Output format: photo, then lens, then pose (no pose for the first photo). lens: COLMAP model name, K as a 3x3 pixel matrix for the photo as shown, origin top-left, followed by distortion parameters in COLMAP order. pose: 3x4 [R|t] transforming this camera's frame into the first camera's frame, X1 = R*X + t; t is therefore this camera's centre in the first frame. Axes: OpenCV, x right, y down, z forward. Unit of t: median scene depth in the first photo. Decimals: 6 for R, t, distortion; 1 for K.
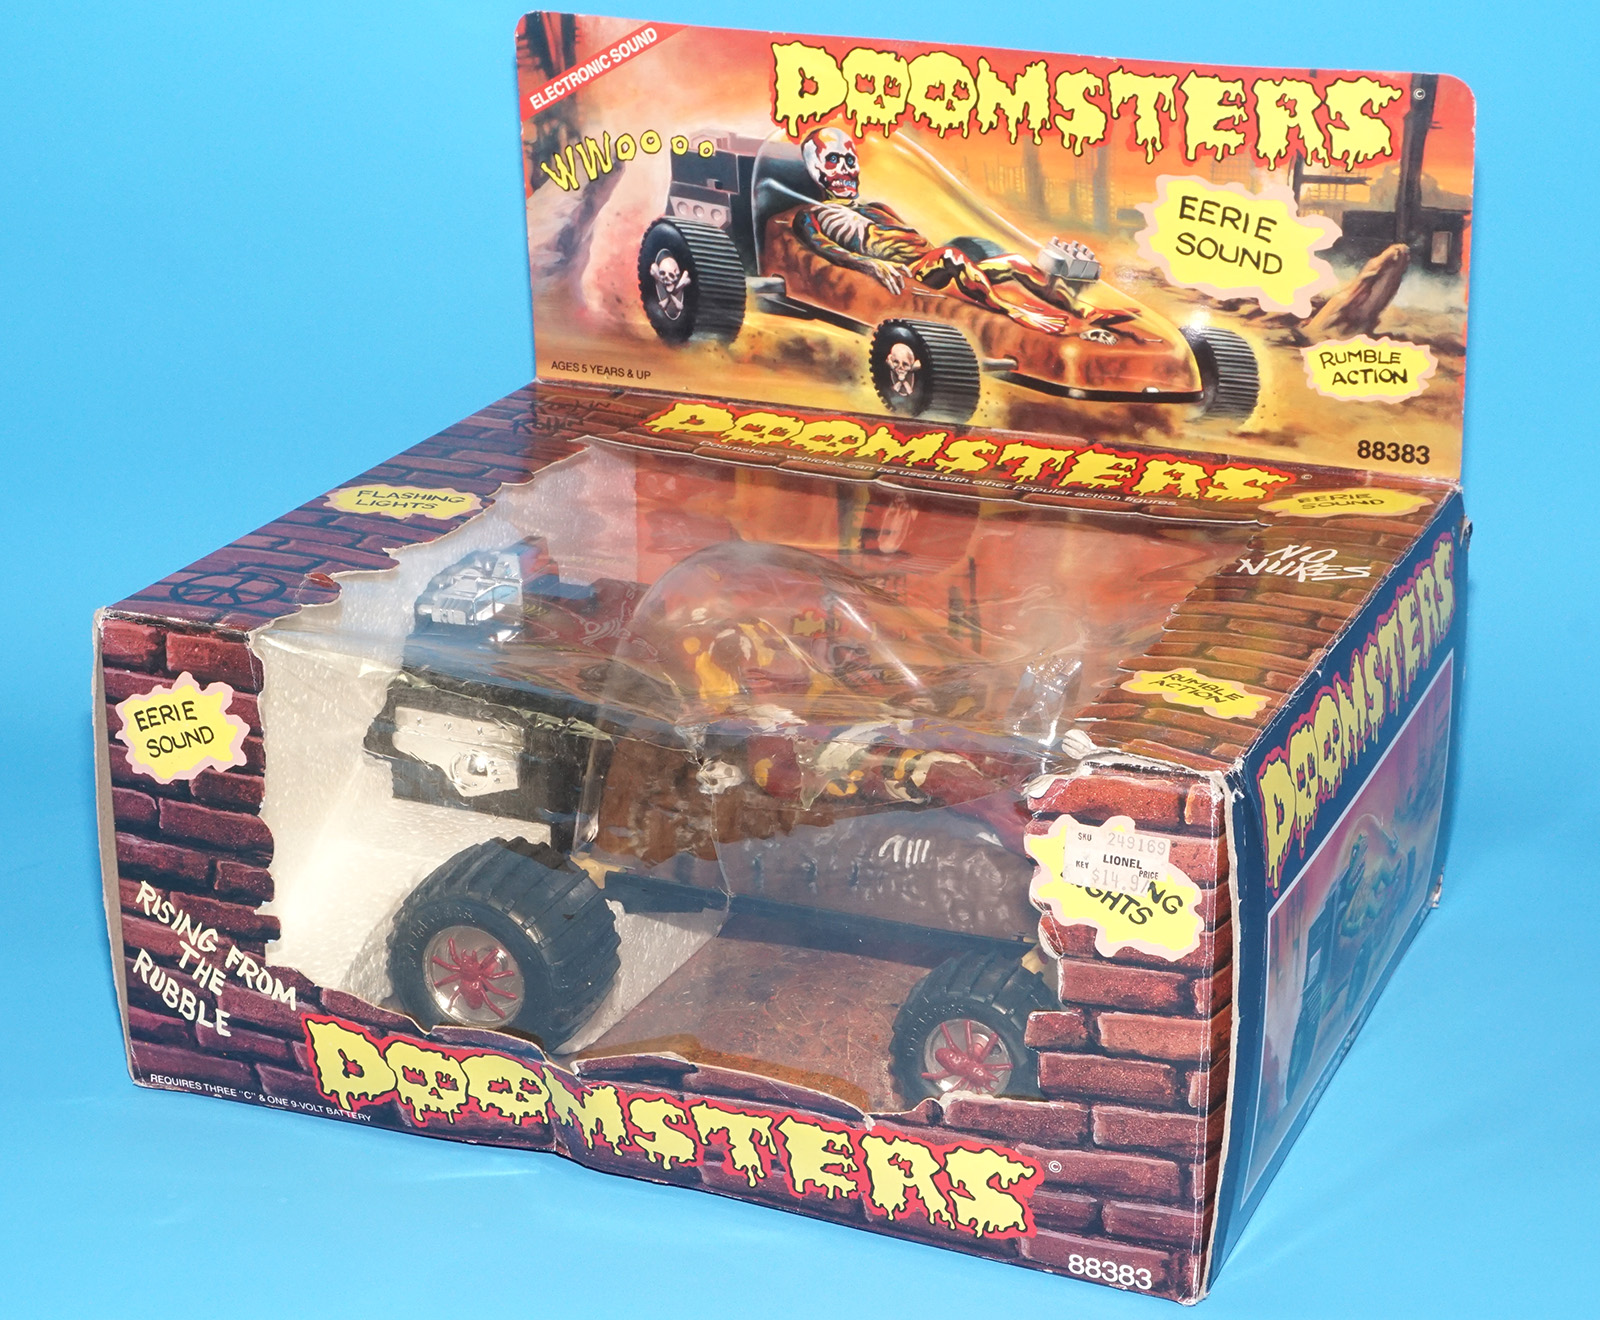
lens RADIAL K [[3193.3, 0, 887.9], [0, 3193.3, 656.0], [0, 0, 1]] dist [0.020598, 0.373671]
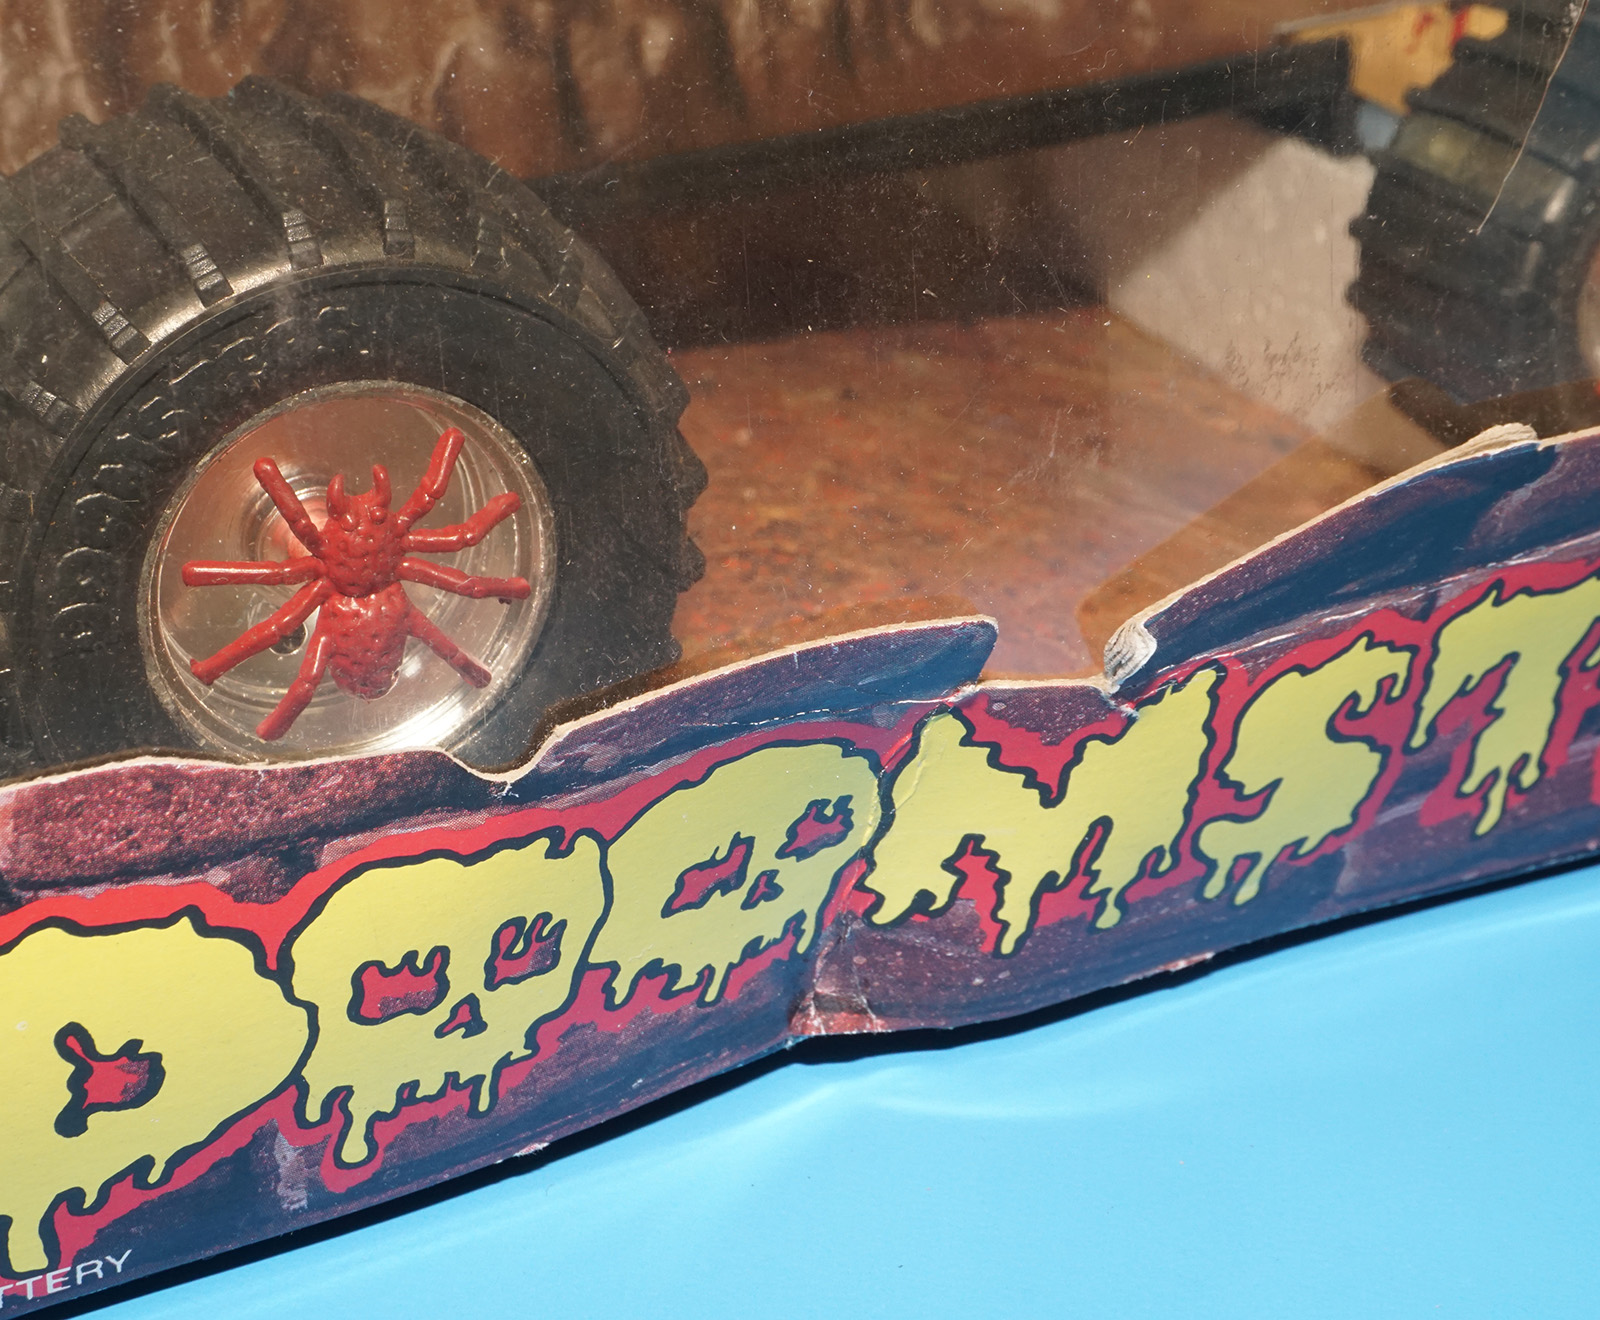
lens RADIAL K [[3639.3, 0, 801.6], [0, 3639.3, 659.2], [0, 0, 1]] dist [0.032656, 0.158861]
pose [[0.675034, -0.345274, 0.652009, -0.271121], [0.290887, 0.936701, 0.194875, 0.053067], [-0.678023, 0.058113, 0.732740, 0.678050]]
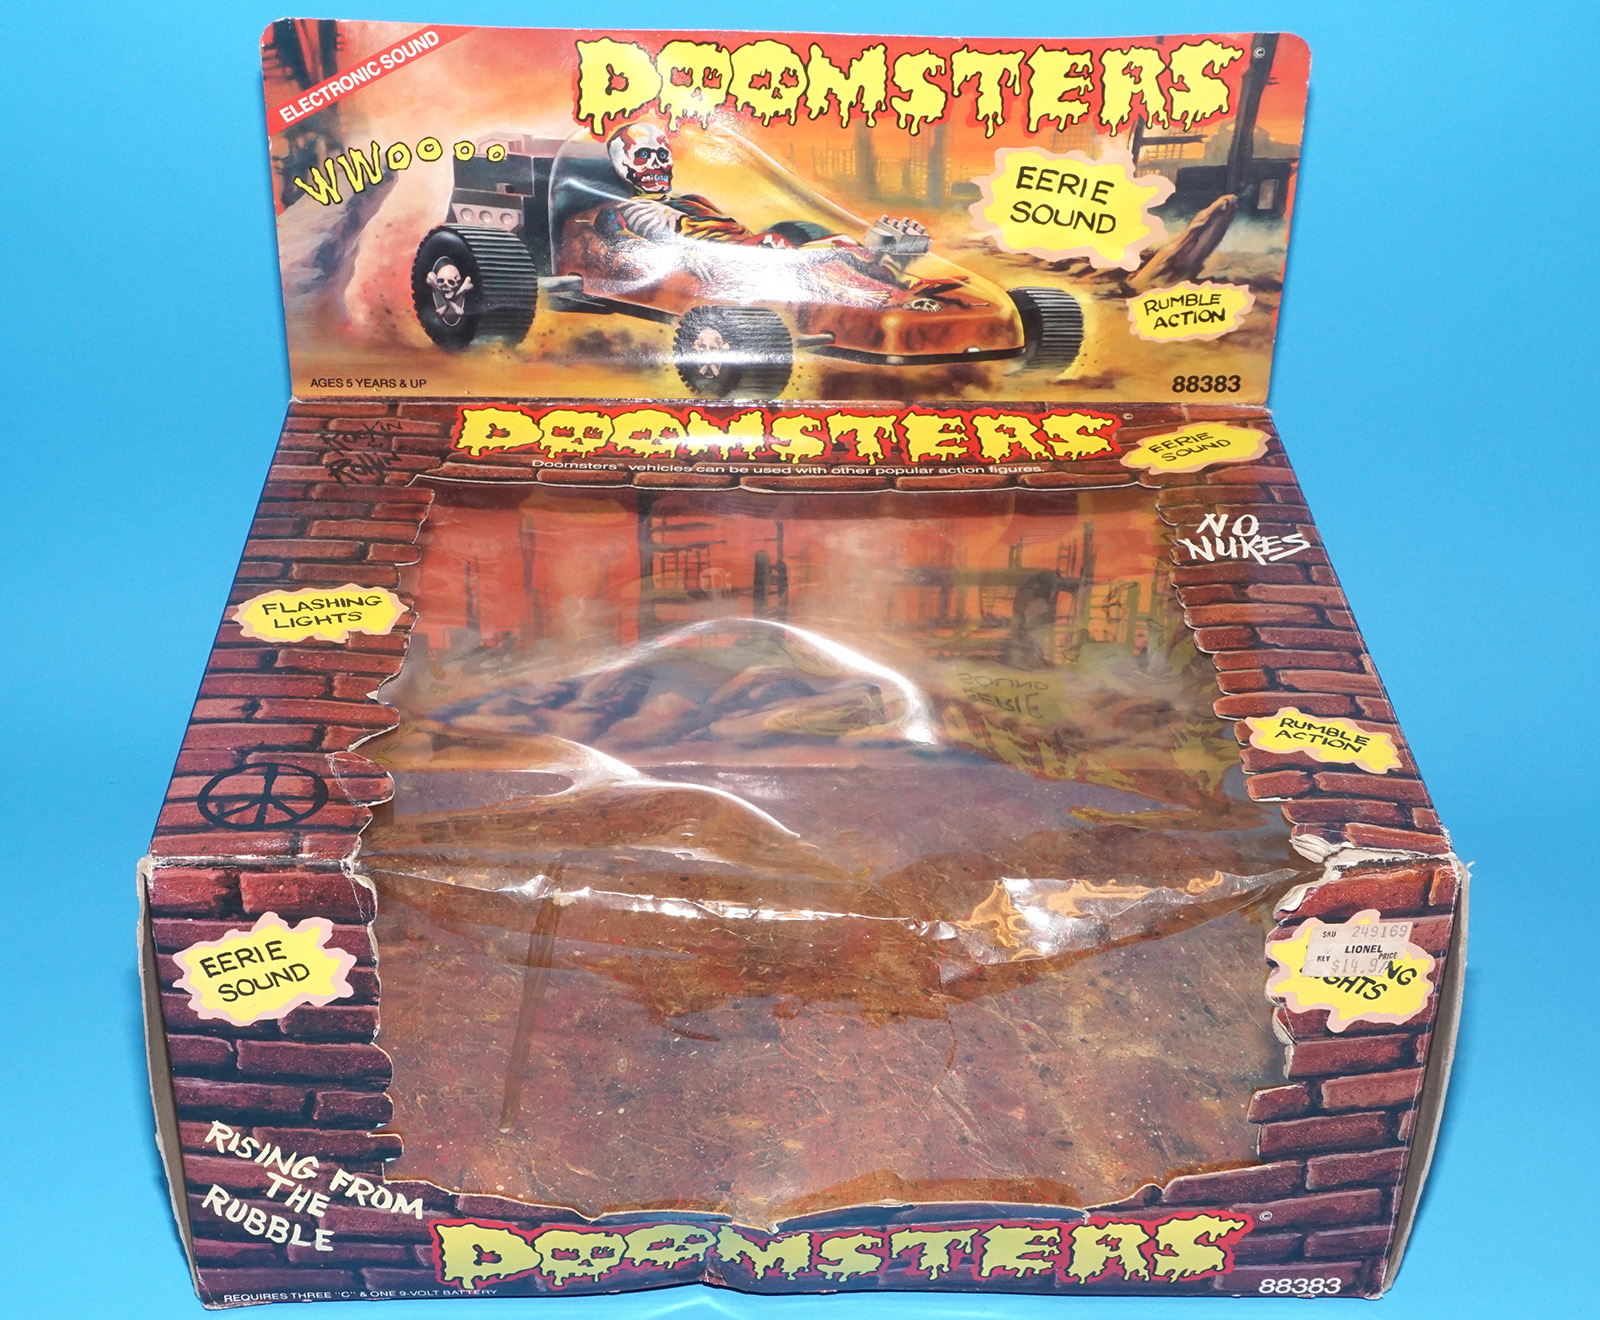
lens RADIAL K [[2514.6, 0, 825.5], [0, 2514.6, 676.7], [0, 0, 1]] dist [0.035452, -0.089908]
pose [[0.915203, -0.191810, 0.354419, -0.274822], [0.118896, 0.968835, 0.217306, -0.167811], [-0.385055, -0.156740, 0.909486, 0.278896]]
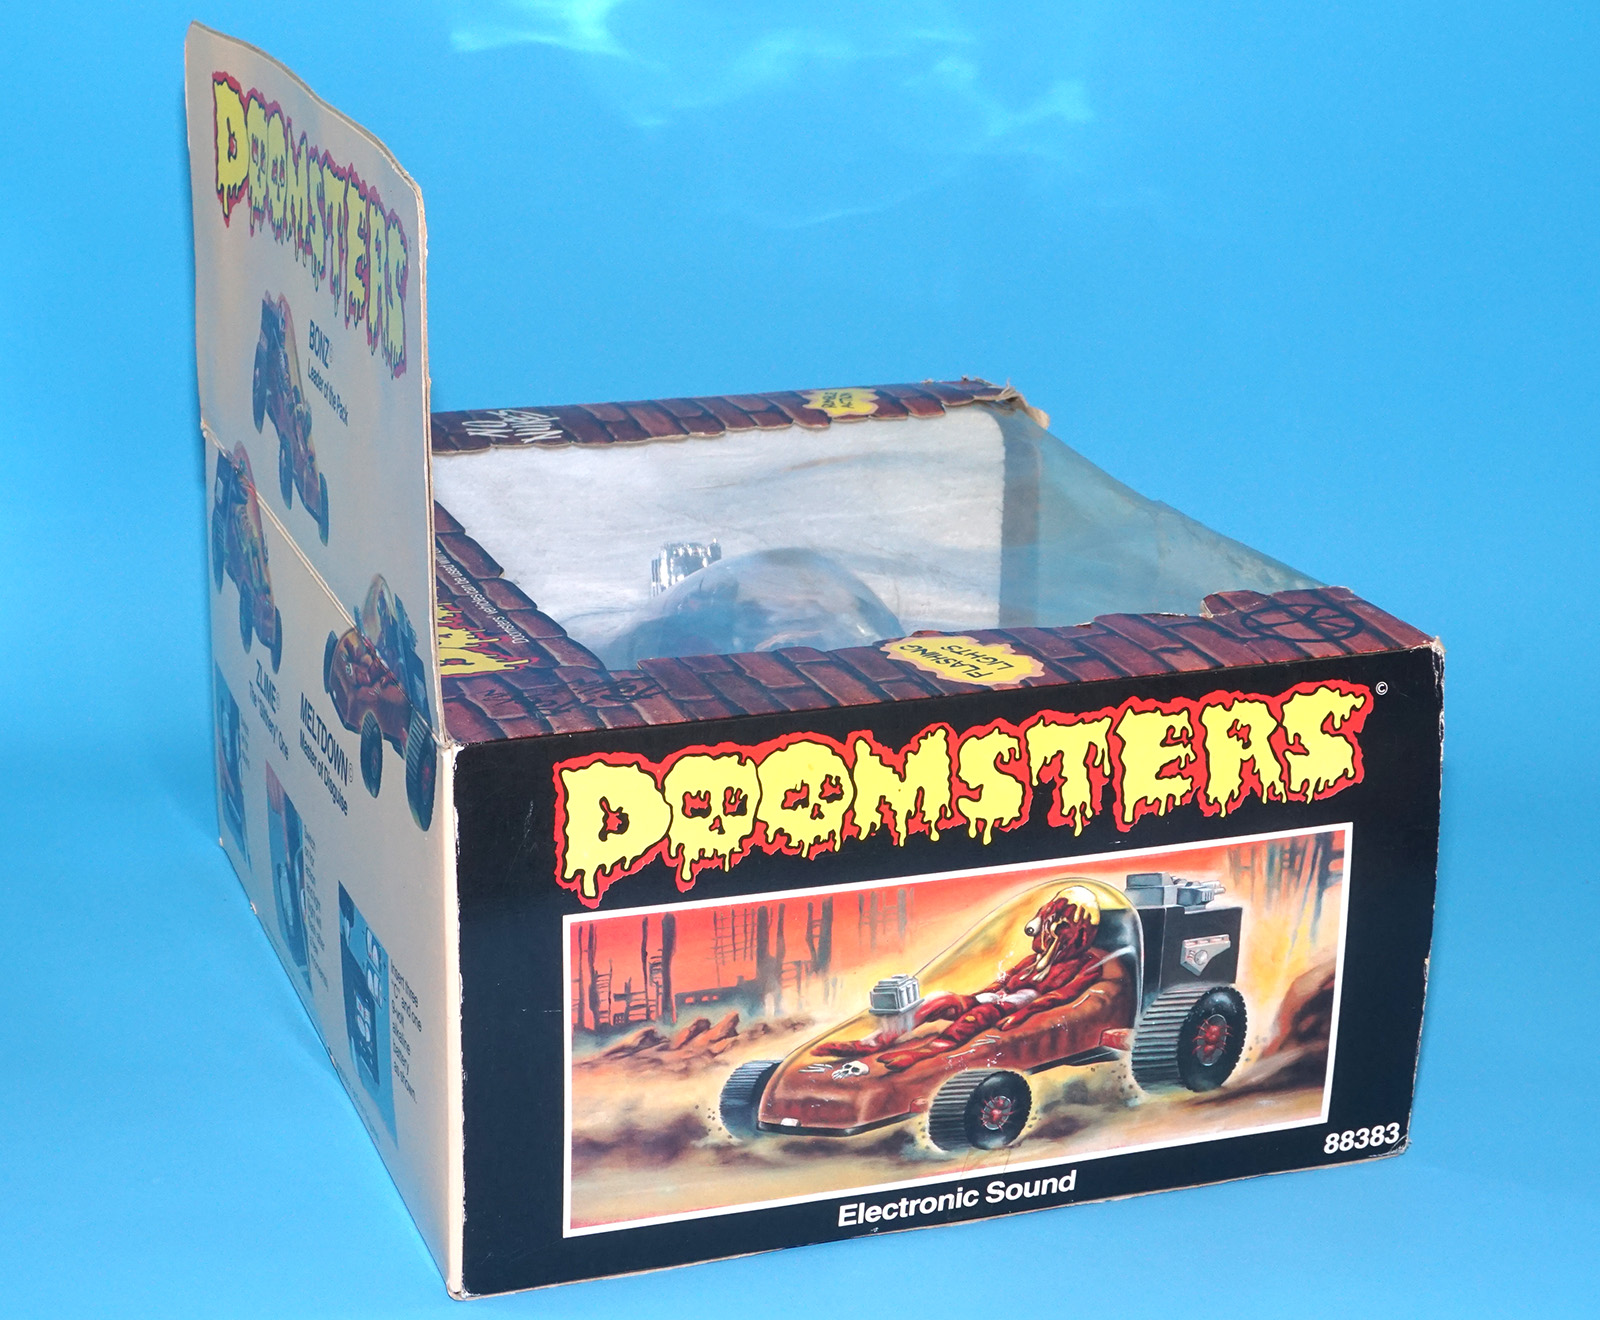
lens RADIAL K [[3193.3, 0, 887.9], [0, 3193.3, 656.0], [0, 0, 1]] dist [0.020598, 0.373671]
pose [[-0.664227, -0.249636, 0.704617, -0.708645], [0.237872, 0.823012, 0.515818, -0.471167], [-0.708675, 0.510228, -0.487285, 1.393277]]
